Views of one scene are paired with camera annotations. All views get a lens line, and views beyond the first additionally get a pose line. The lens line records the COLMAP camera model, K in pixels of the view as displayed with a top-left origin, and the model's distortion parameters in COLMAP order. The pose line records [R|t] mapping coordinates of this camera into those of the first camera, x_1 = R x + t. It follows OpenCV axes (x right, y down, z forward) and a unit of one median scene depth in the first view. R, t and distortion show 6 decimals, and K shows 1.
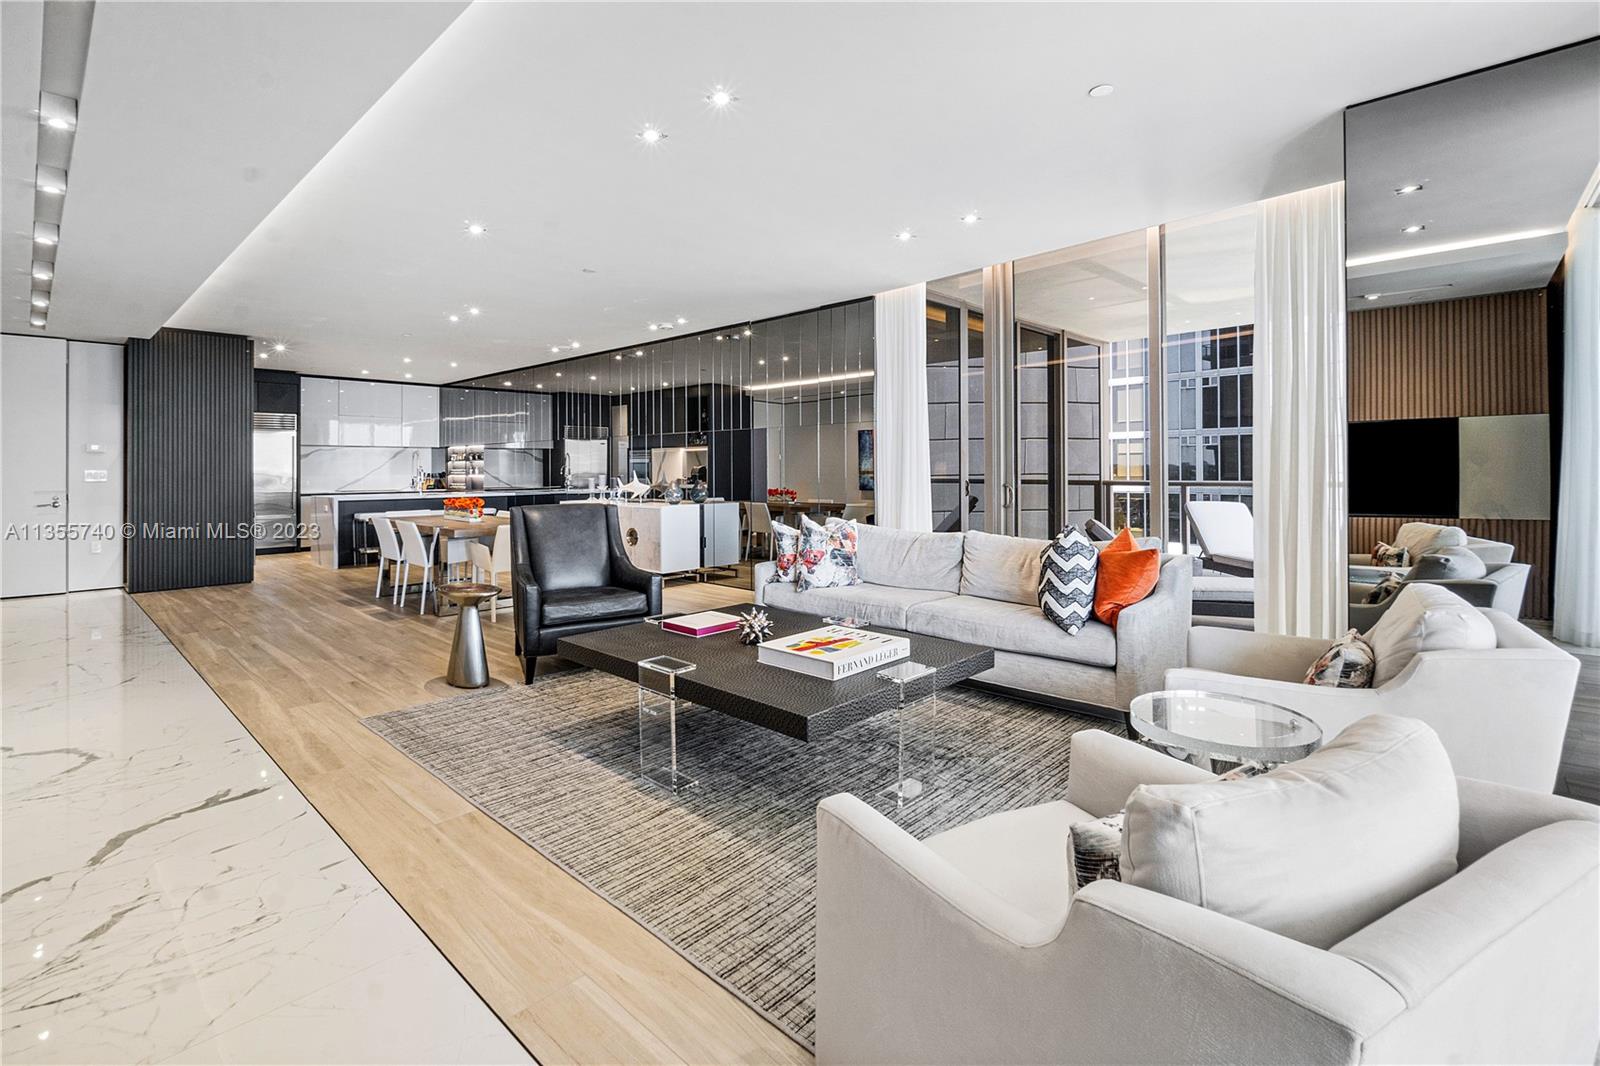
lens RADIAL K [[686.2, 0, 805.5], [0, 686.2, 453.2], [0, 0, 1]] dist [0.000527, 0.000226]
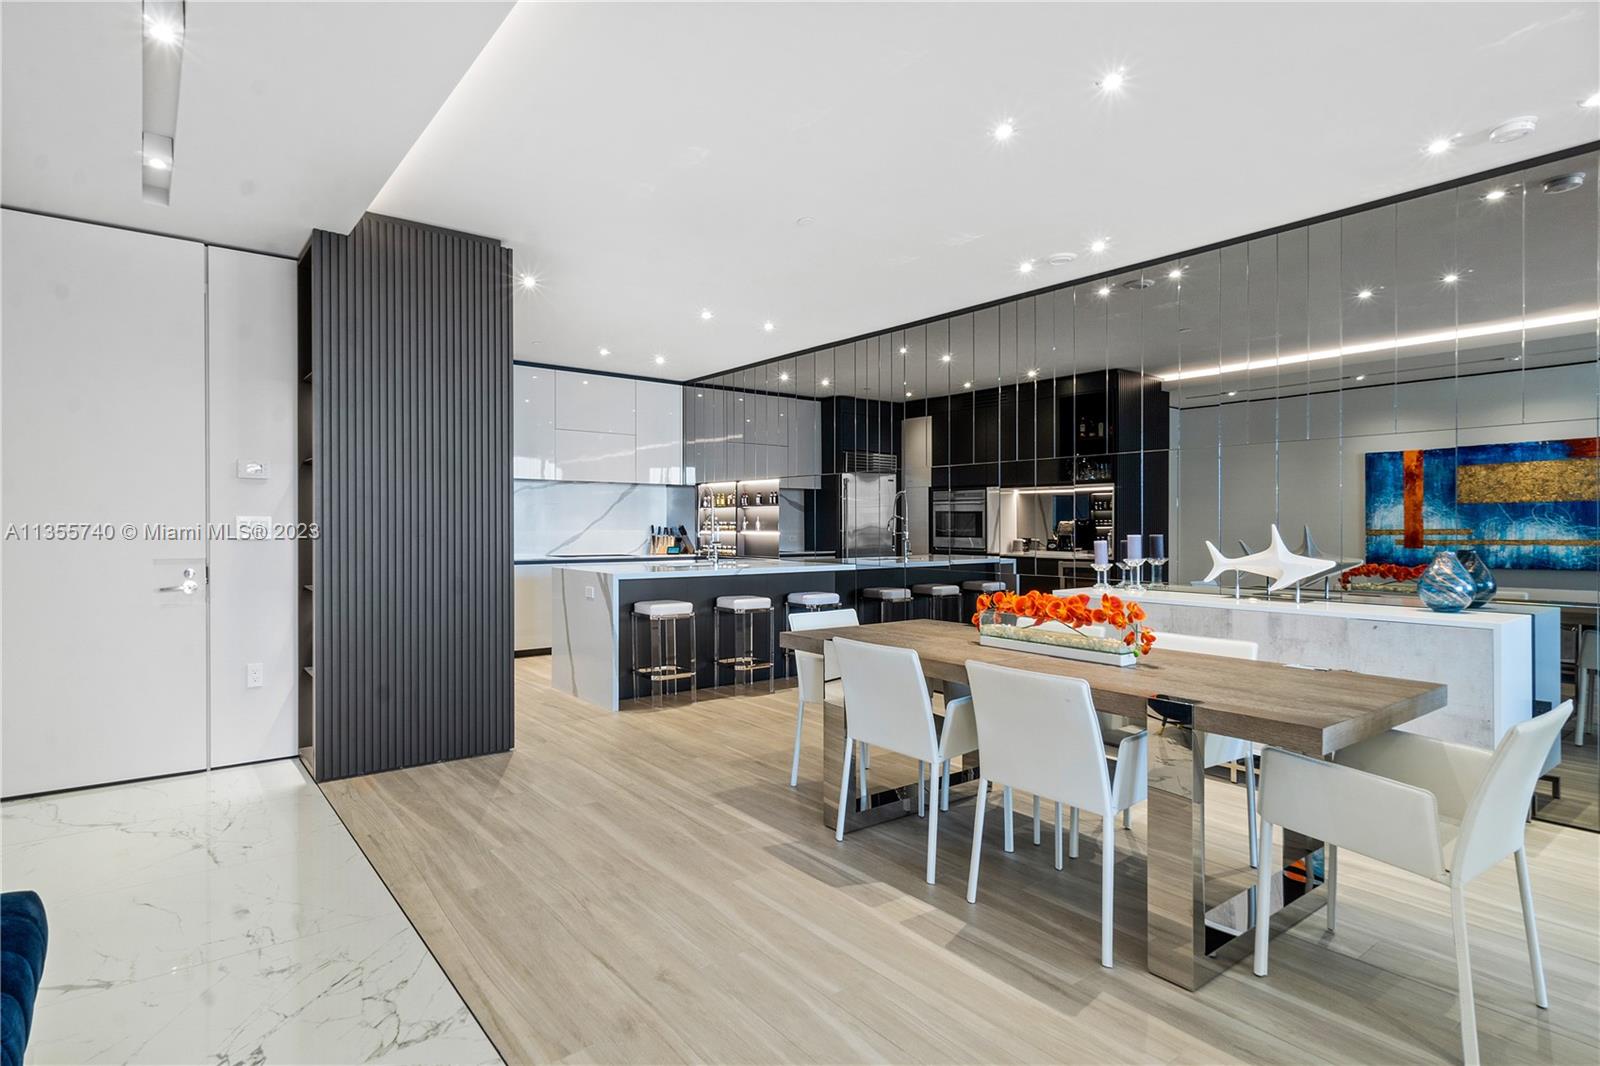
lens RADIAL K [[851.0, 0, 700.4], [0, 851.0, 518.7], [0, 0, 1]] dist [0.032933, -0.000551]
pose [[0.963498, 0.004140, -0.267684, -0.320684], [0.000052, 0.999877, 0.015654, 0.009693], [0.267716, -0.015097, 0.963379, 0.282434]]
